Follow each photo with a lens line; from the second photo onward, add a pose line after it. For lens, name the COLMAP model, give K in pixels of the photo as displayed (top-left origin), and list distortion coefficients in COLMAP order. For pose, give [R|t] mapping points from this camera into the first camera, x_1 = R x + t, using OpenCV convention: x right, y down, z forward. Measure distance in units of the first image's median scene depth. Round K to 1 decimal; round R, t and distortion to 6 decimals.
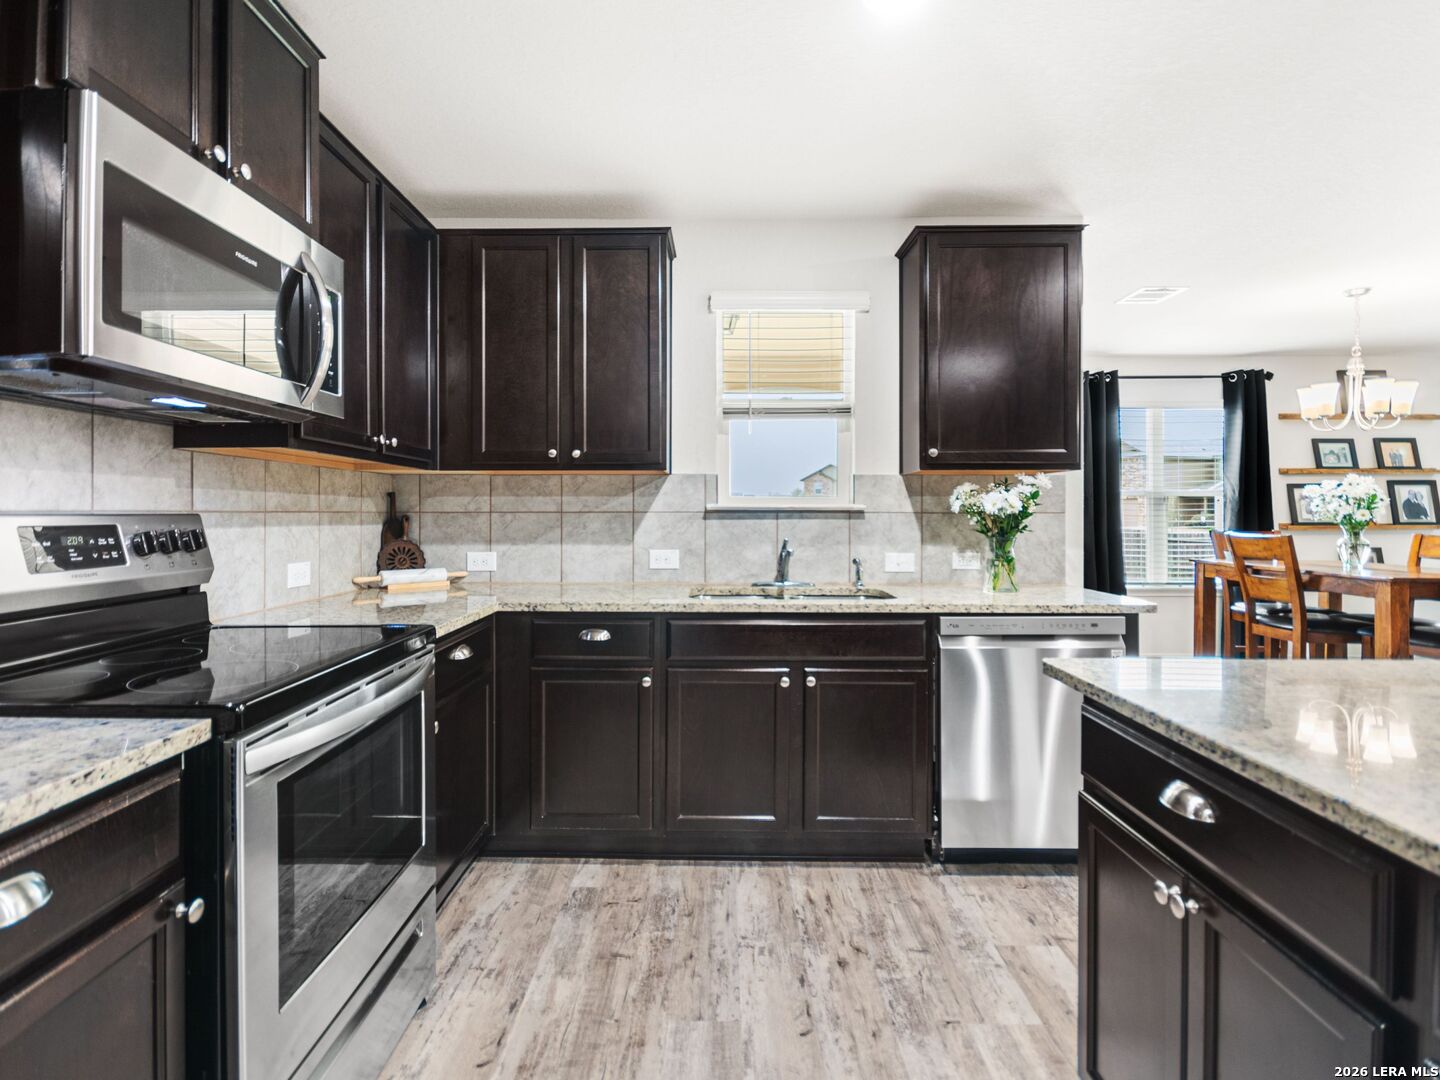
lens RADIAL K [[729.3, 0, 707.8], [0, 729.3, 513.7], [0, 0, 1]] dist [0.002028, 0.000818]
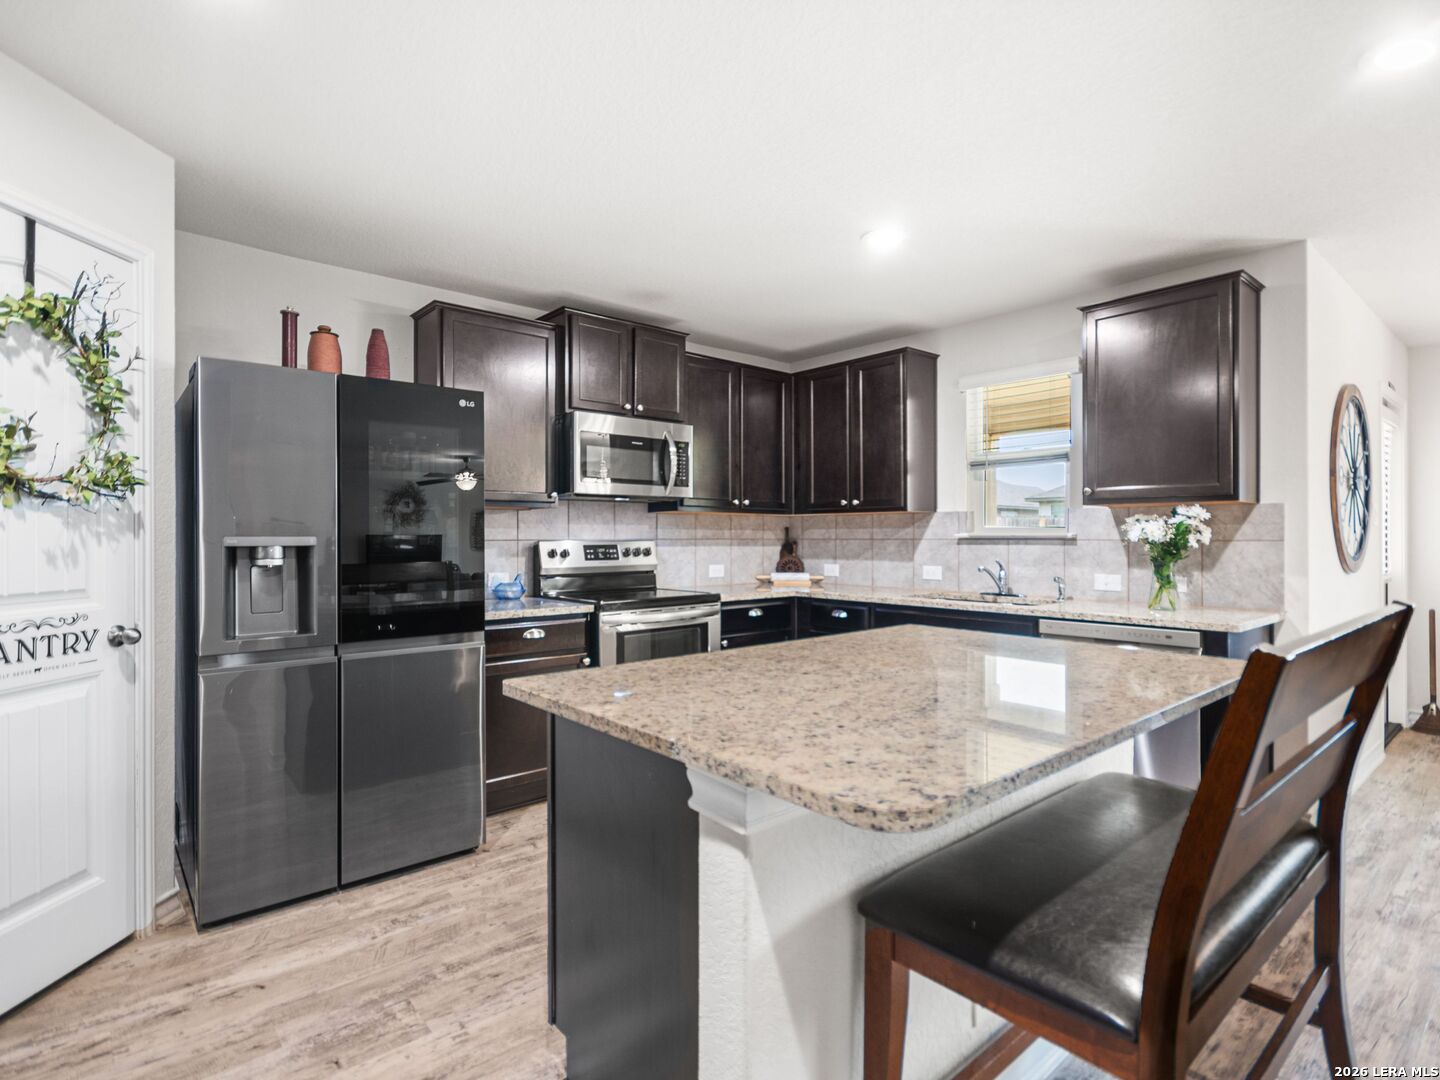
lens RADIAL K [[729.3, 0, 711.3], [0, 729.3, 537.6], [0, 0, 1]] dist [0.002028, 0.000818]
pose [[0.663535, 0.000052, -0.748145, 0.717750], [-0.000332, 1.000000, -0.000225, -0.005061], [0.748145, 0.000398, 0.663535, -0.253745]]
